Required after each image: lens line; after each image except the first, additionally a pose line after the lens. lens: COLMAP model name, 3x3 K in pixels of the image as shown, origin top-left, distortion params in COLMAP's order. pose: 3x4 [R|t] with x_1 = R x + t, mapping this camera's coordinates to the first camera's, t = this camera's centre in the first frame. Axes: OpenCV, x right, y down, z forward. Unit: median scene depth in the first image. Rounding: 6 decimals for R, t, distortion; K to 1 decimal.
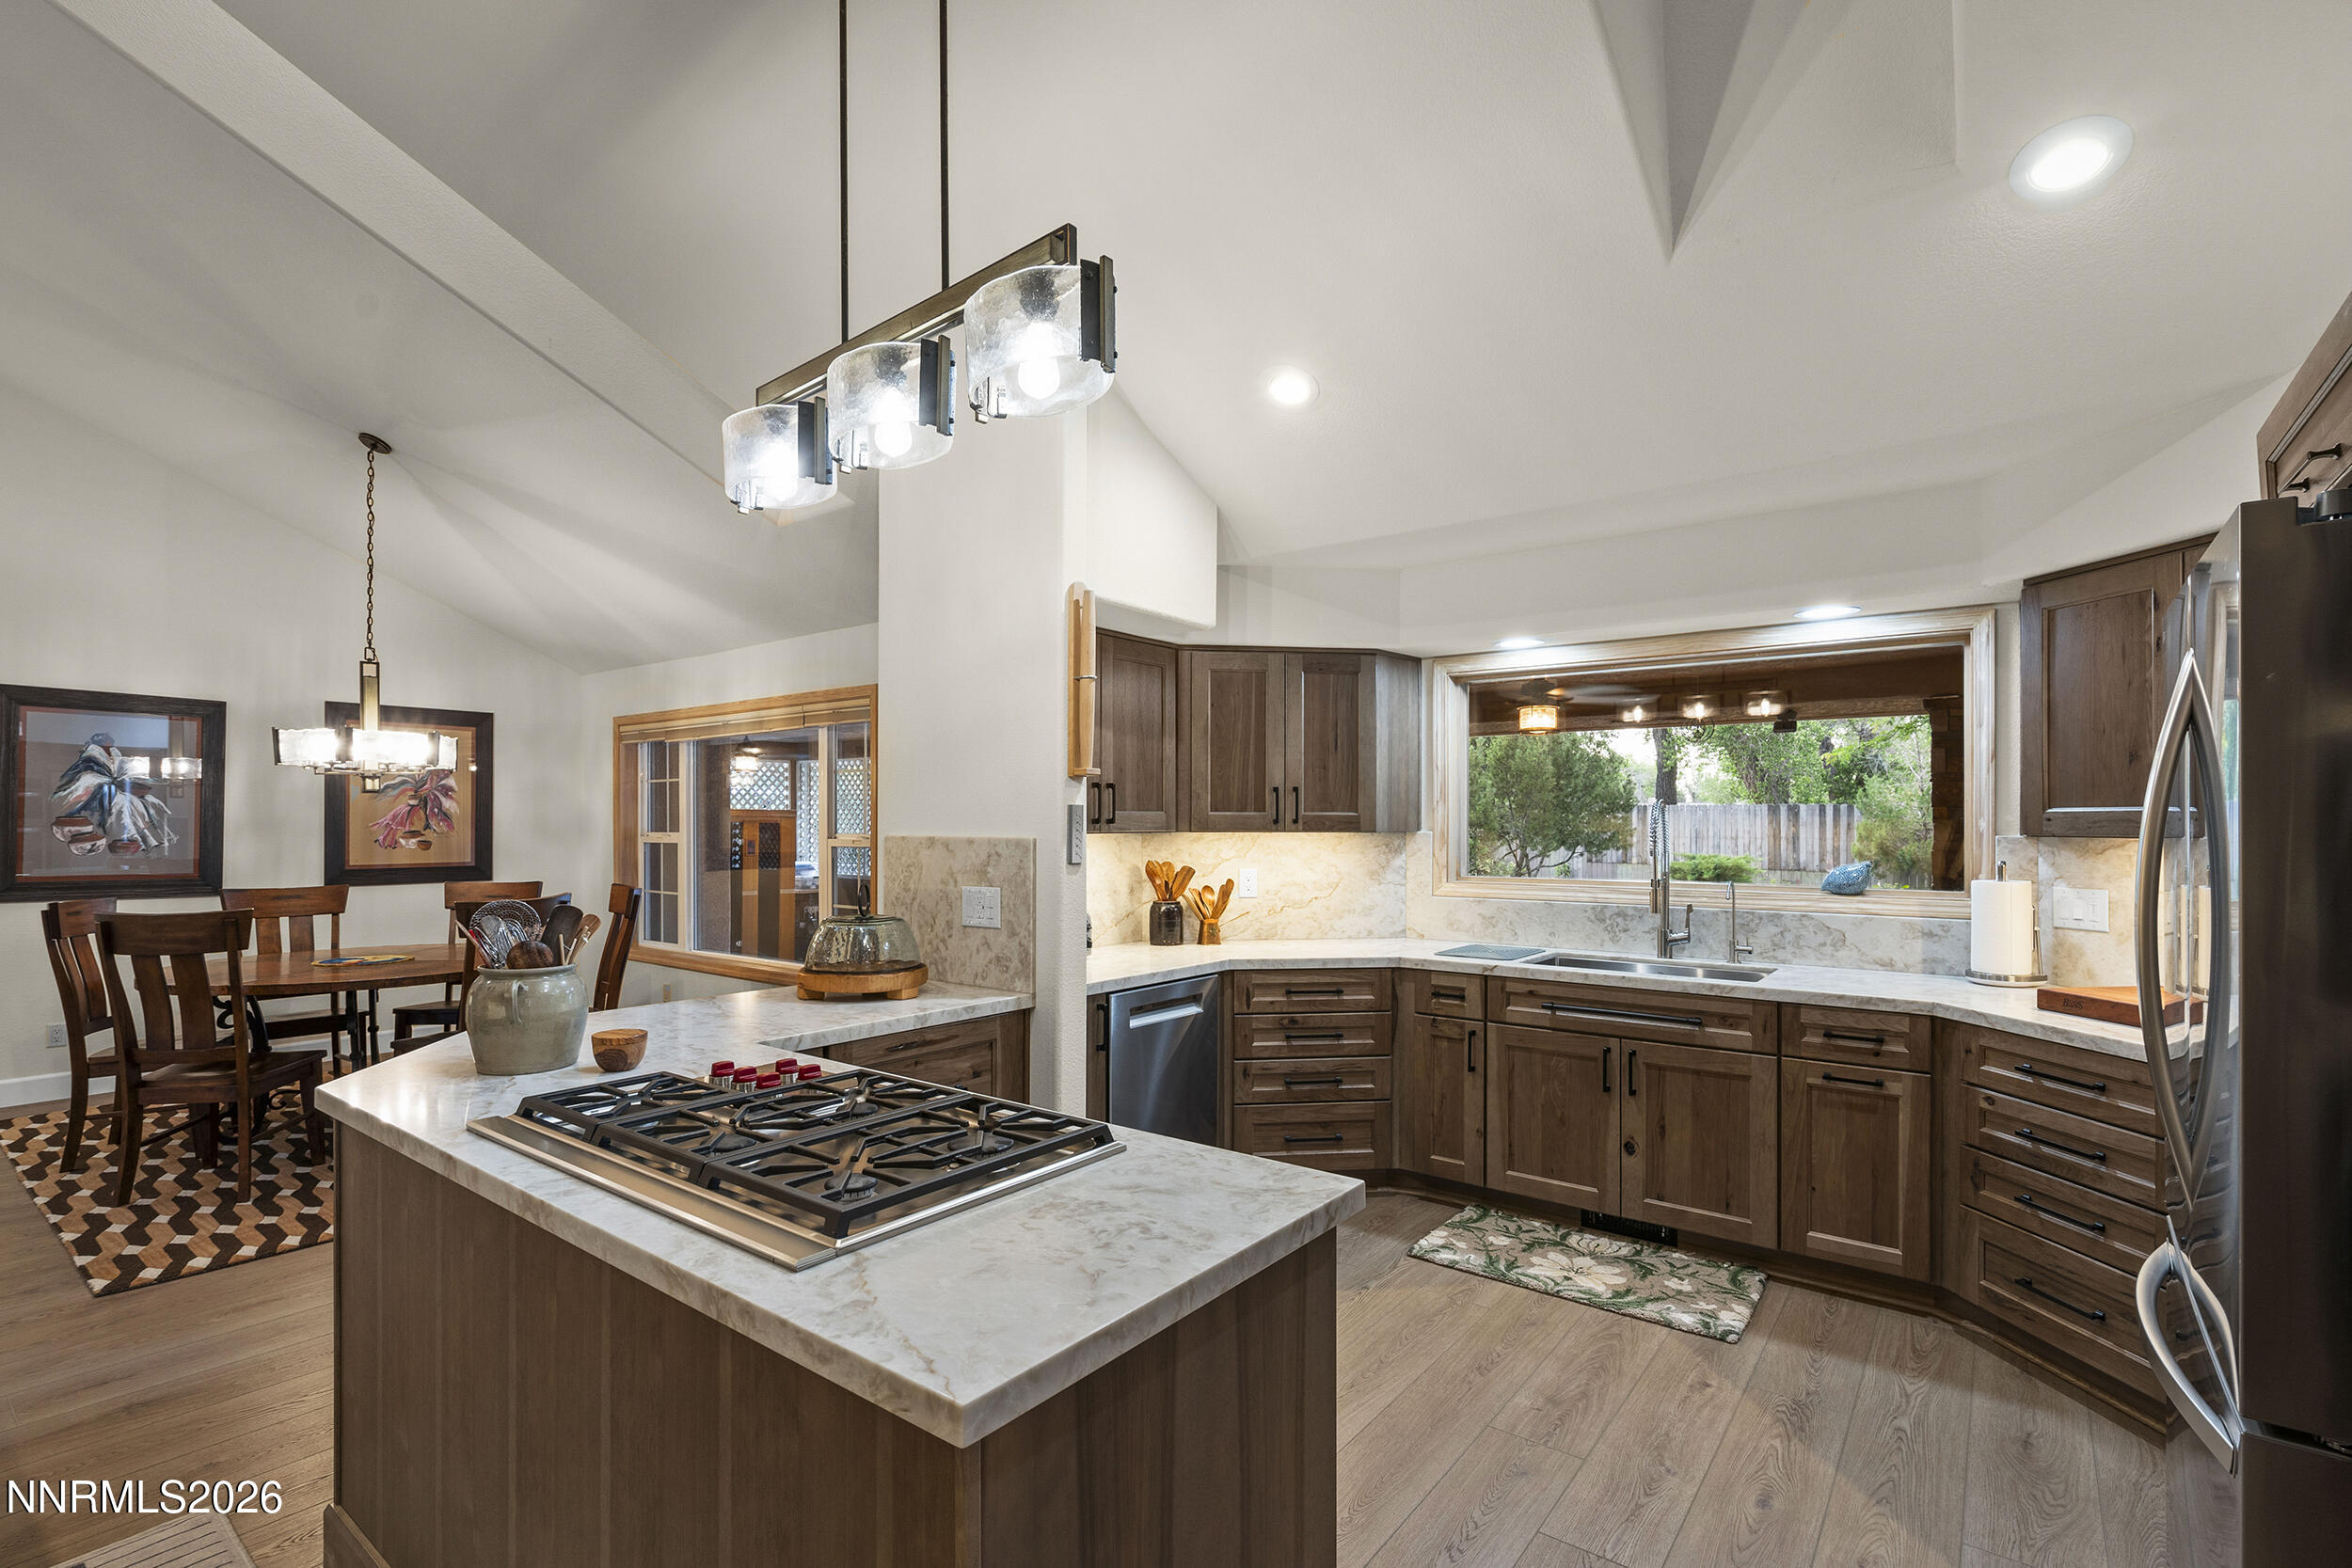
lens RADIAL K [[1093.7, 0, 1178.2], [0, 1093.7, 816.5], [0, 0, 1]] dist [0.000442, 0.001006]
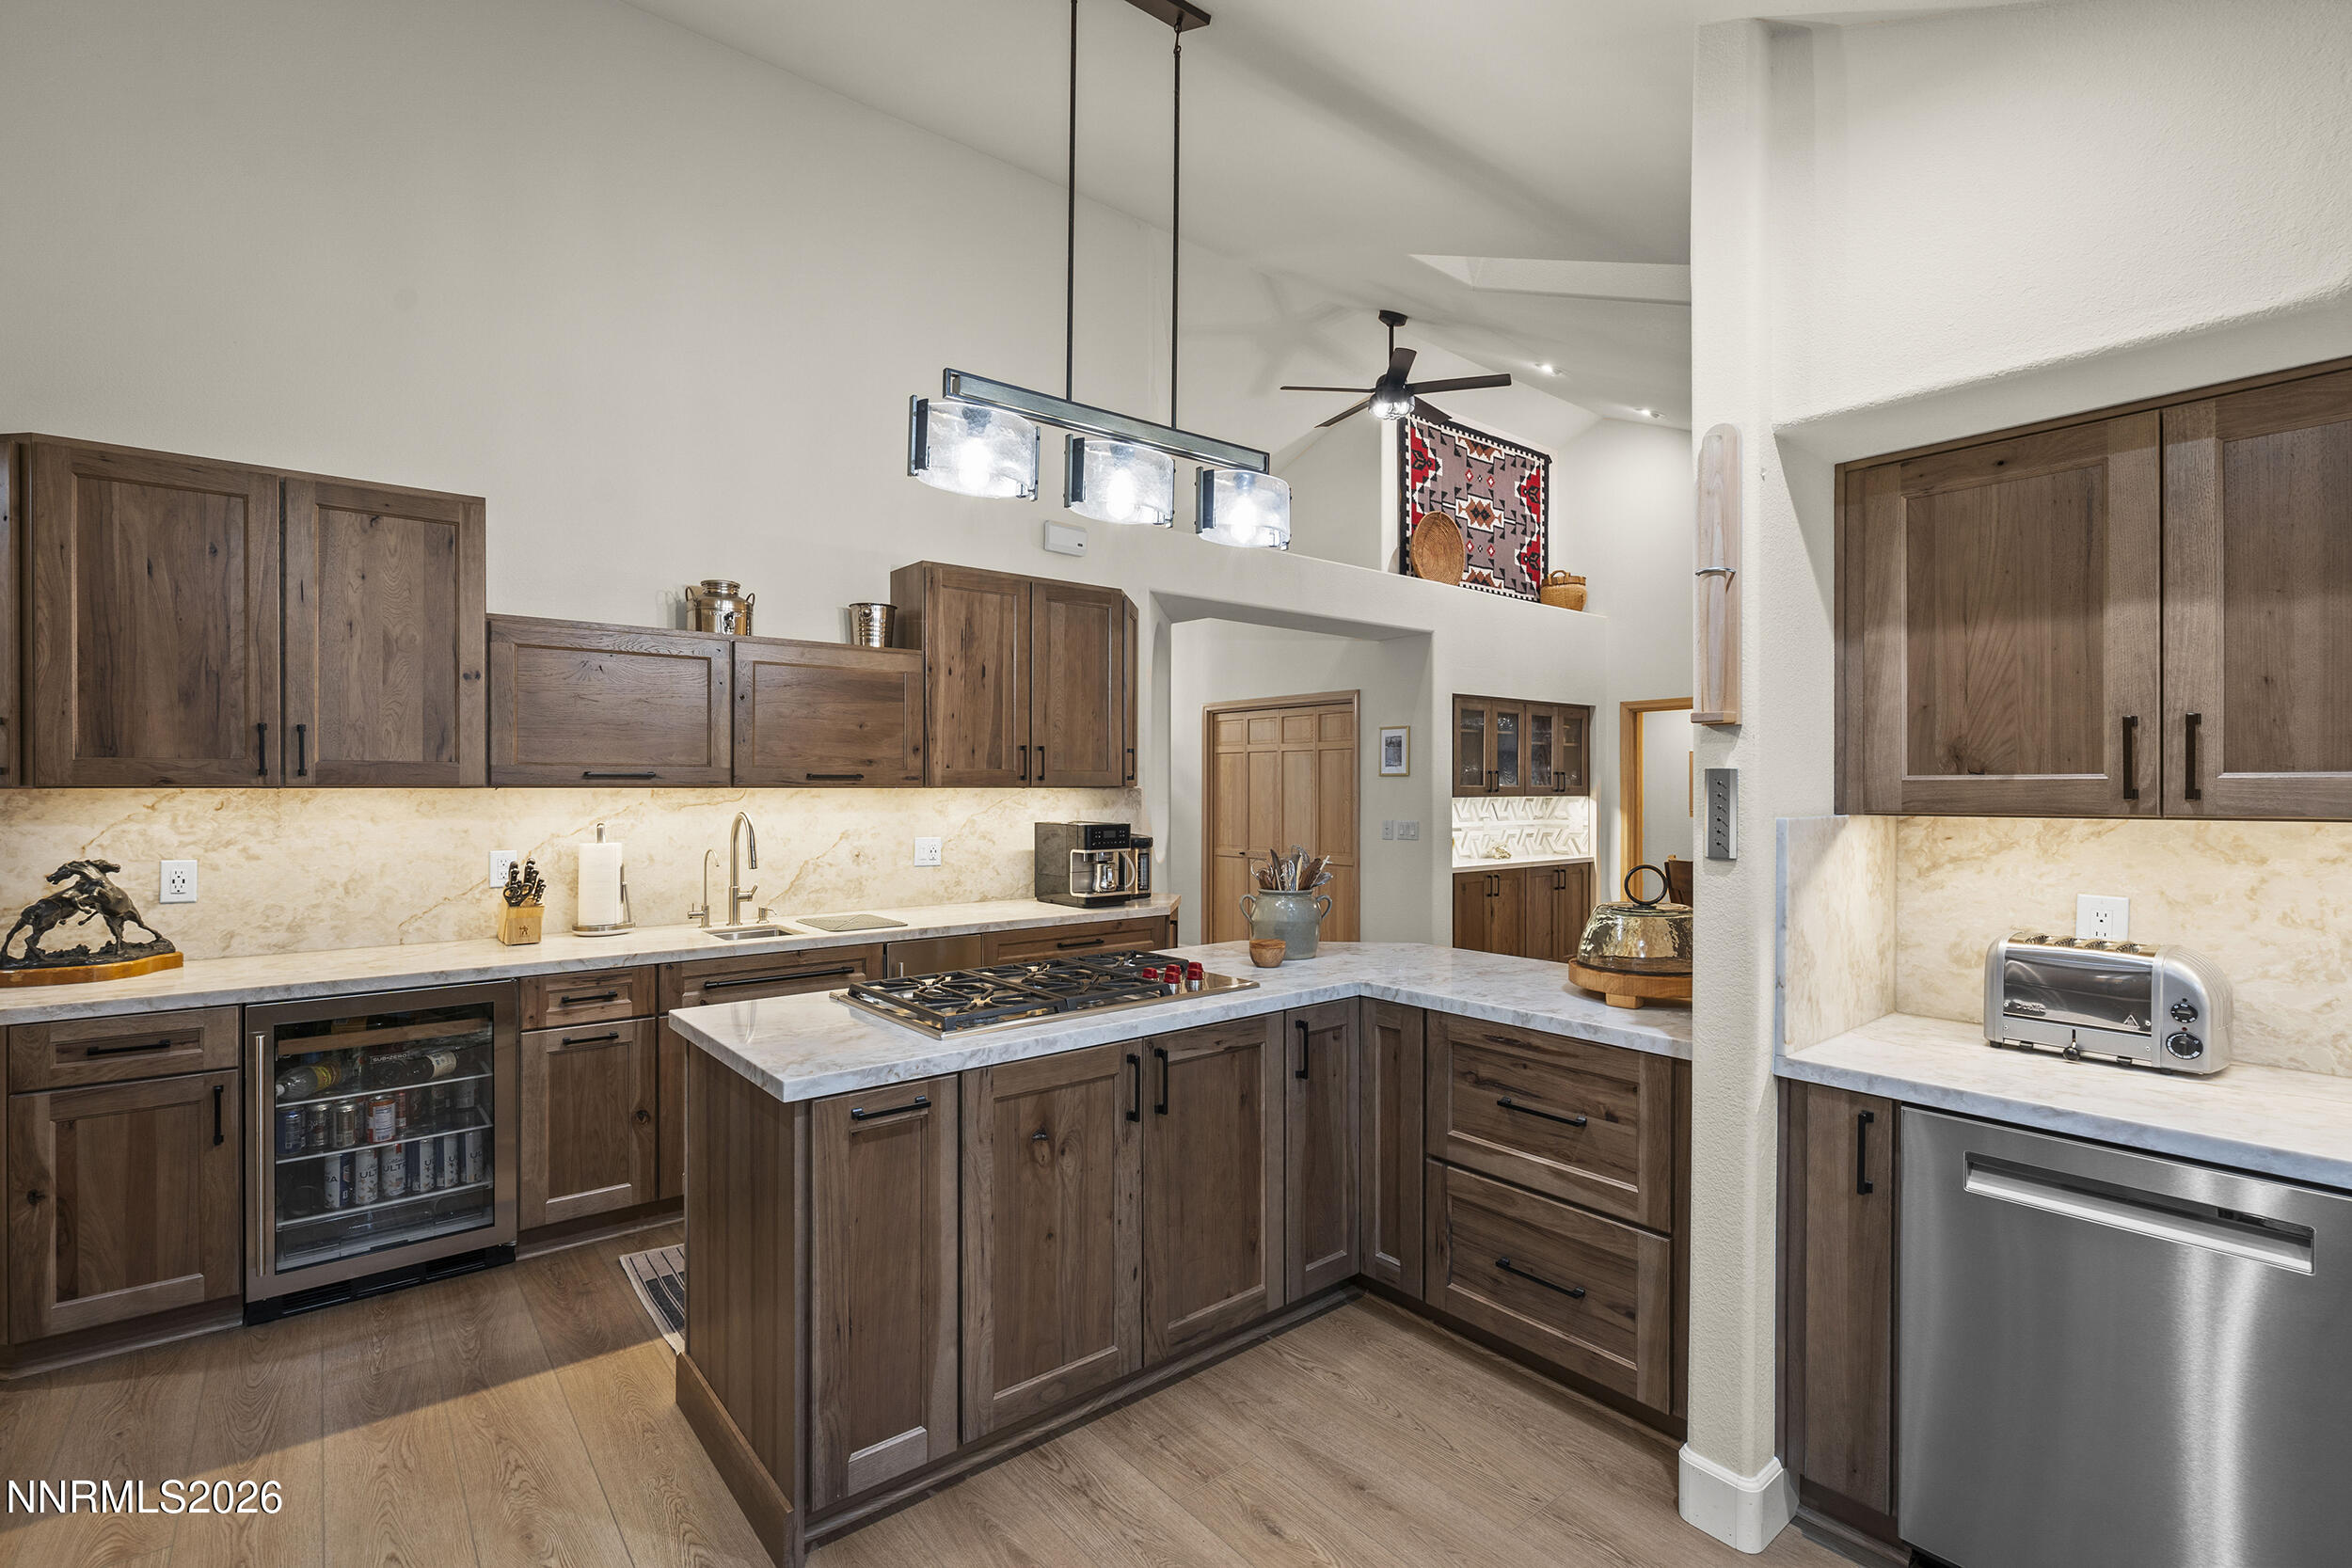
lens RADIAL K [[1051.3, 0, 1176.0], [0, 1051.3, 784.0], [0, 0, 1]] dist [0.000277, 0.000210]
pose [[-0.221190, -0.004219, -0.975222, 0.479227], [0.000862, 0.999989, -0.004522, -0.001843], [0.975230, -0.001840, -0.221184, 0.656134]]
